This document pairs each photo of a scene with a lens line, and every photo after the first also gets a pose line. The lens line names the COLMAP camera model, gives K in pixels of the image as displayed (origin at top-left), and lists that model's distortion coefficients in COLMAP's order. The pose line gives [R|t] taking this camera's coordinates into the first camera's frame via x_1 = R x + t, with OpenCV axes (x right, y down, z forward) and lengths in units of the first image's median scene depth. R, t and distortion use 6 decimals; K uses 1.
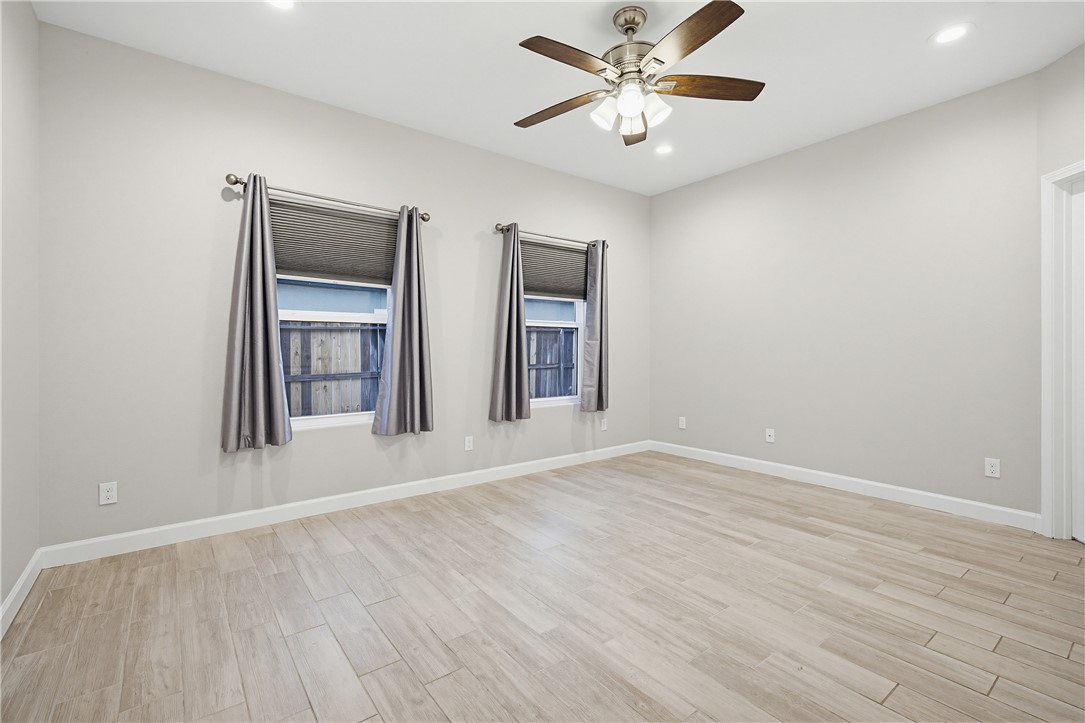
lens RADIAL K [[461.1, 0, 539.5], [0, 461.1, 353.5], [0, 0, 1]] dist [0.000568, 0.000208]
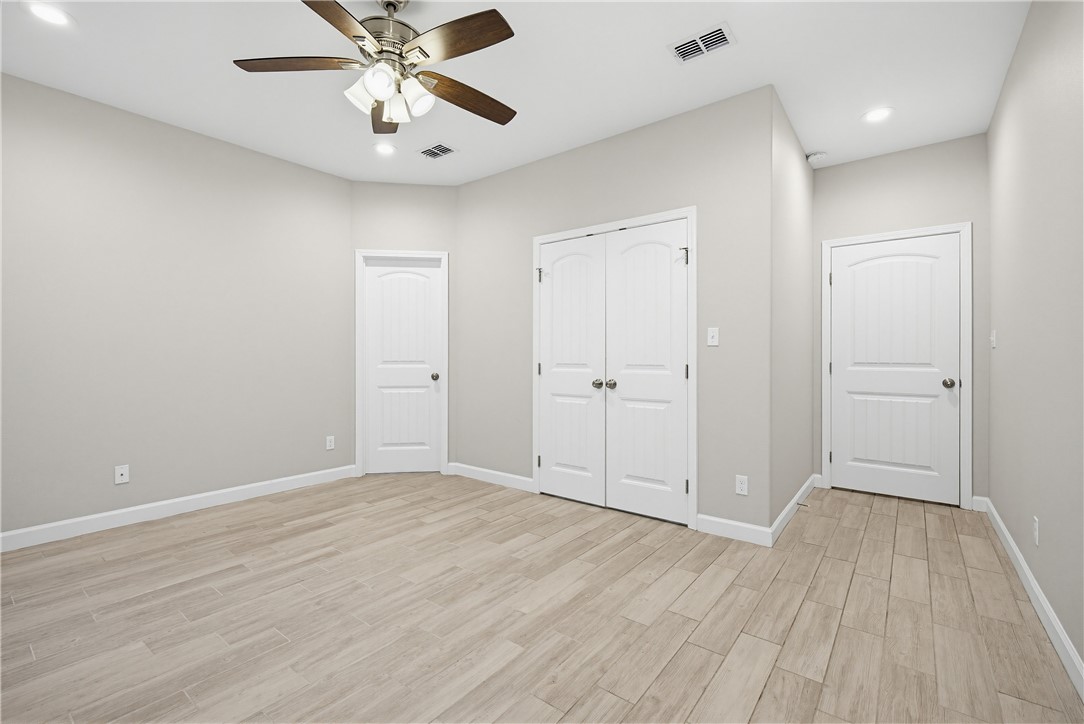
lens RADIAL K [[470.8, 0, 545.9], [0, 470.8, 354.7], [0, 0, 1]] dist [-0.001749, -0.000133]
pose [[-0.237705, 0.004400, 0.971327, -0.657239], [0.014976, 0.999887, -0.000865, -0.012704], [-0.971222, 0.014341, -0.237744, 0.787190]]
